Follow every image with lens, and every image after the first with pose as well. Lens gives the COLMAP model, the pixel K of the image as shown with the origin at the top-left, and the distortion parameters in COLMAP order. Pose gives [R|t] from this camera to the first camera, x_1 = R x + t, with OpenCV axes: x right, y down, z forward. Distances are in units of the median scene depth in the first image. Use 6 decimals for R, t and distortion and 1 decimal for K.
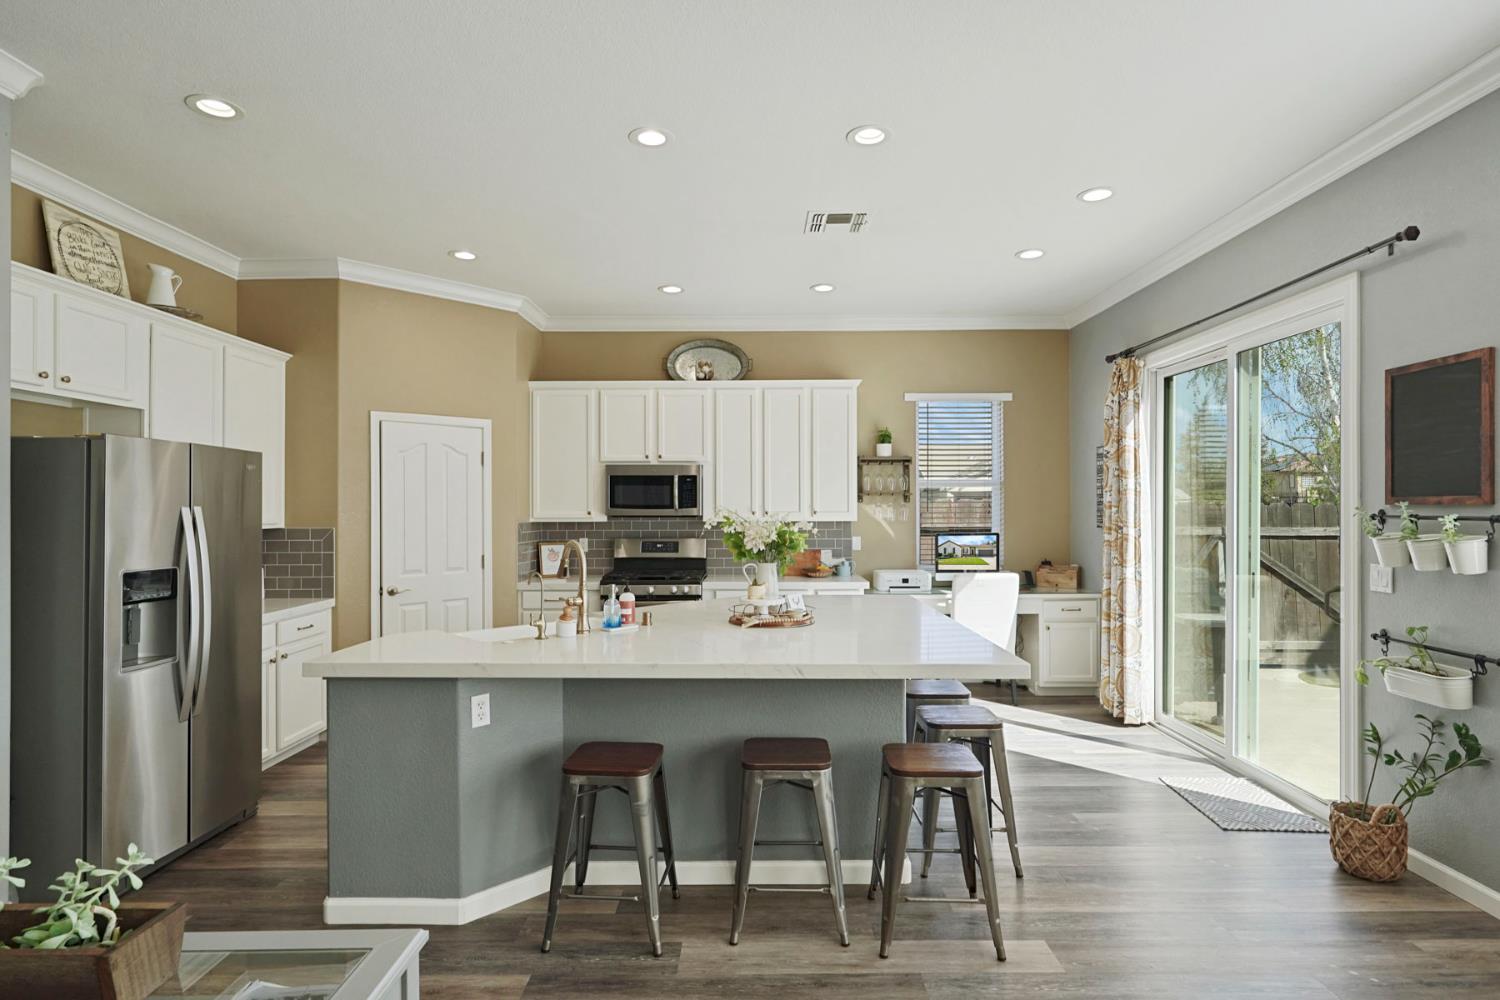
lens RADIAL K [[773.1, 0, 746.6], [0, 773.1, 505.9], [0, 0, 1]] dist [-0.000470, -0.000823]
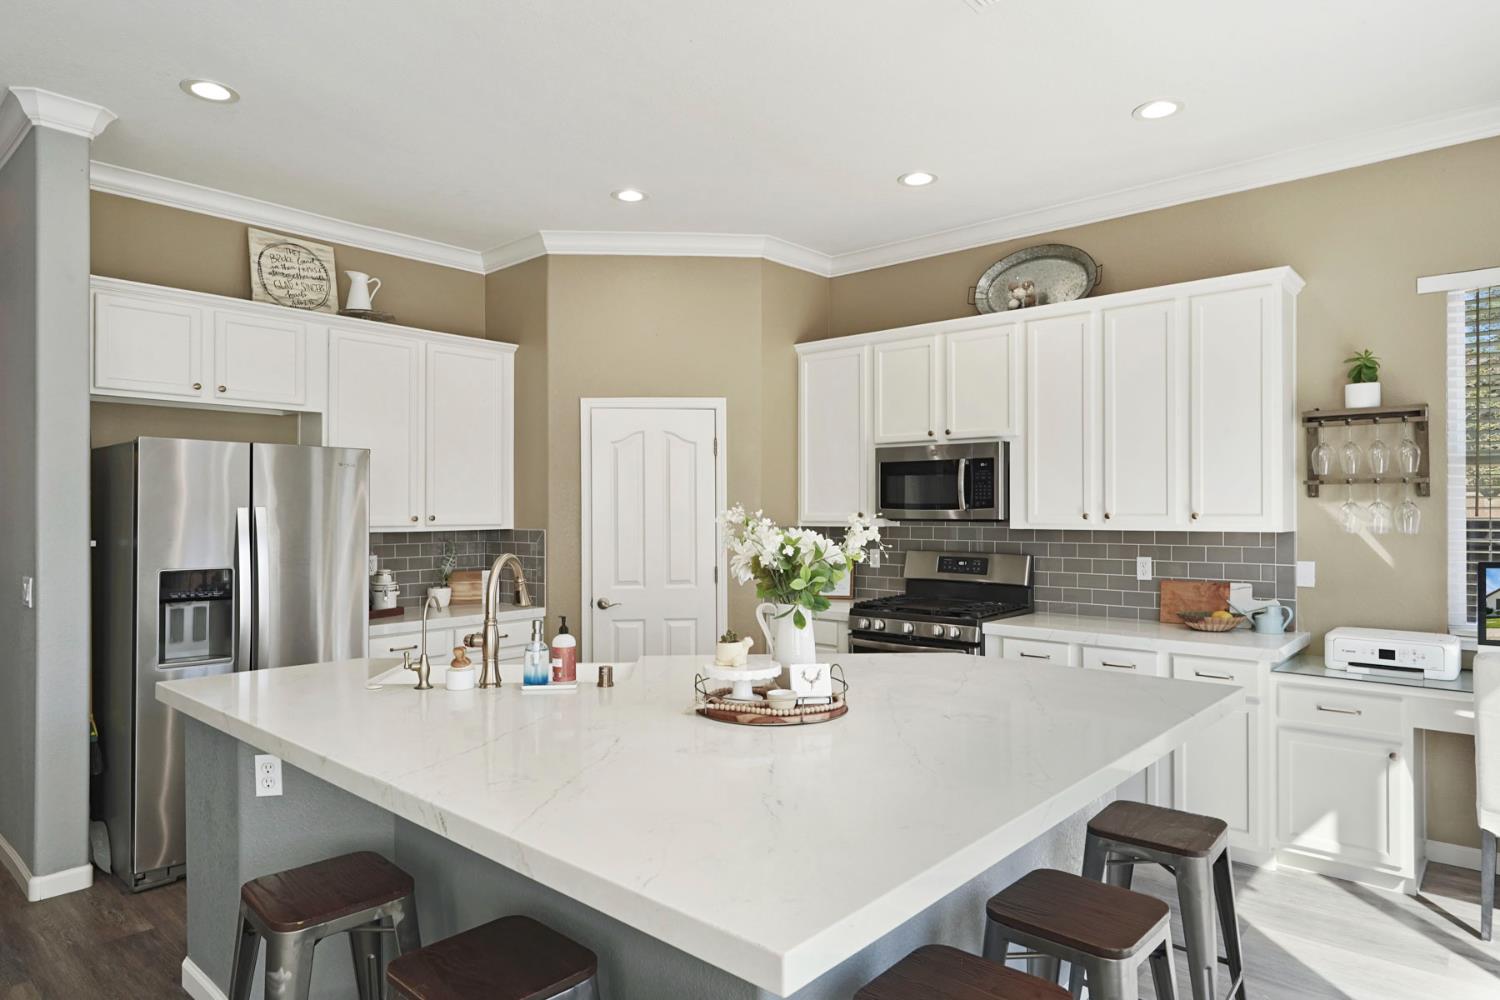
lens RADIAL K [[884.8, 0, 761.1], [0, 884.8, 509.6], [0, 0, 1]] dist [-0.000951, 0.004713]
pose [[0.755163, 0.001401, -0.655535, 0.274722], [0.001813, 0.999989, 0.004226, 0.000552], [0.655534, -0.004380, 0.755153, 0.307365]]
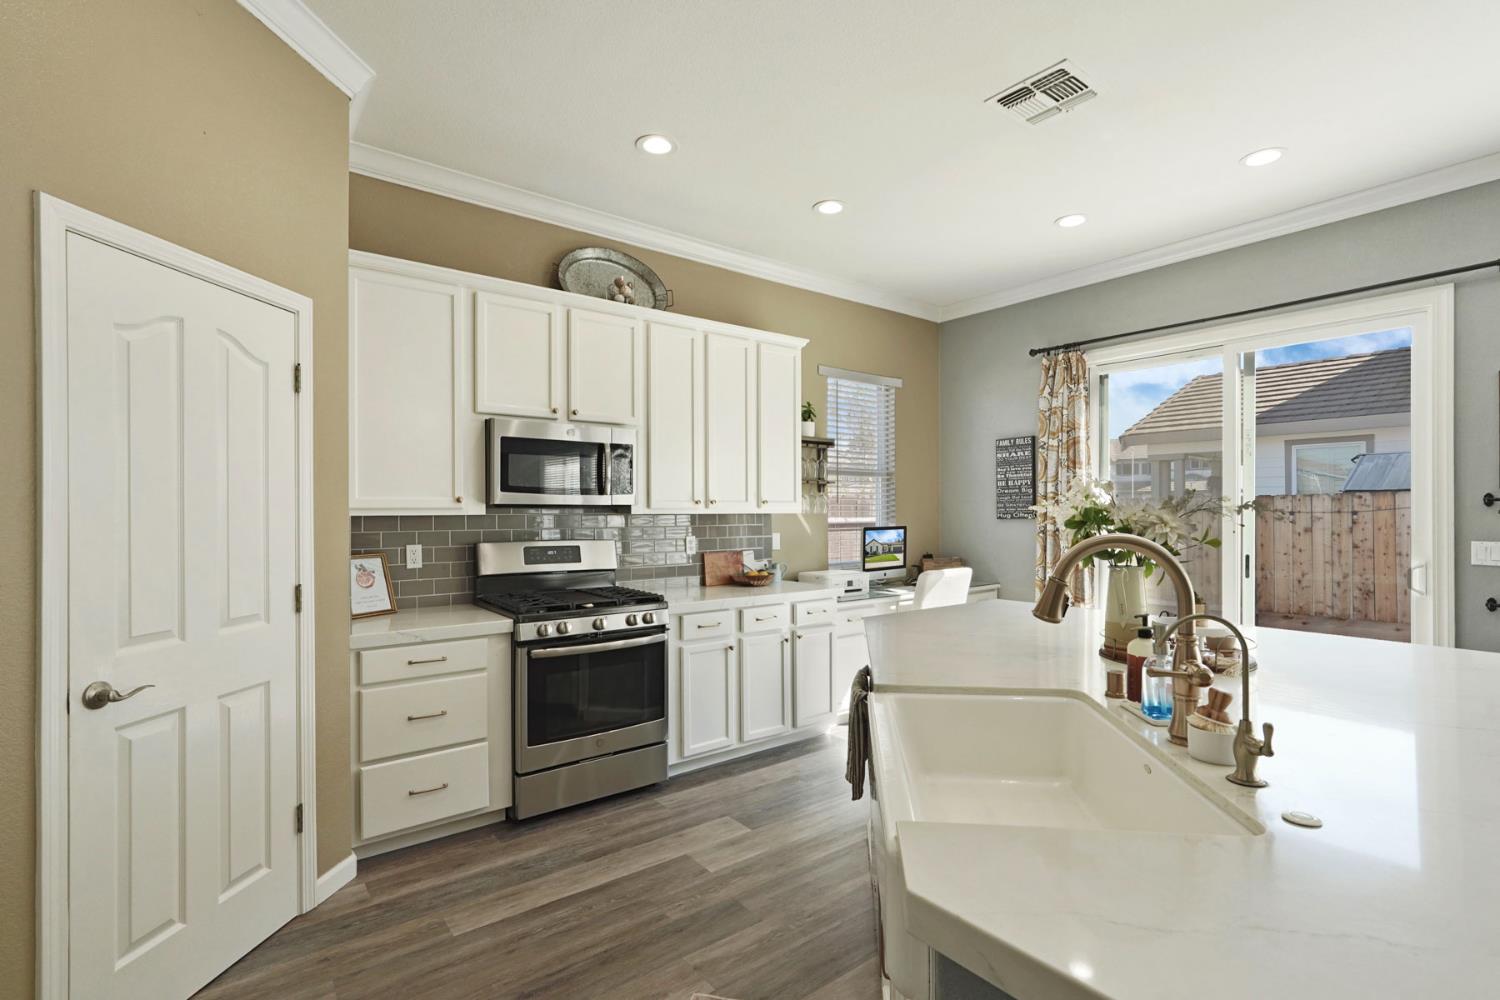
lens RADIAL K [[700.4, 0, 752.3], [0, 700.4, 507.6], [0, 0, 1]] dist [-0.014230, 0.000215]
pose [[0.793054, 0.005020, 0.609131, -0.347116], [-0.003711, 0.999987, -0.003410, 0.016269], [-0.609140, 0.000443, 0.793062, 0.456645]]
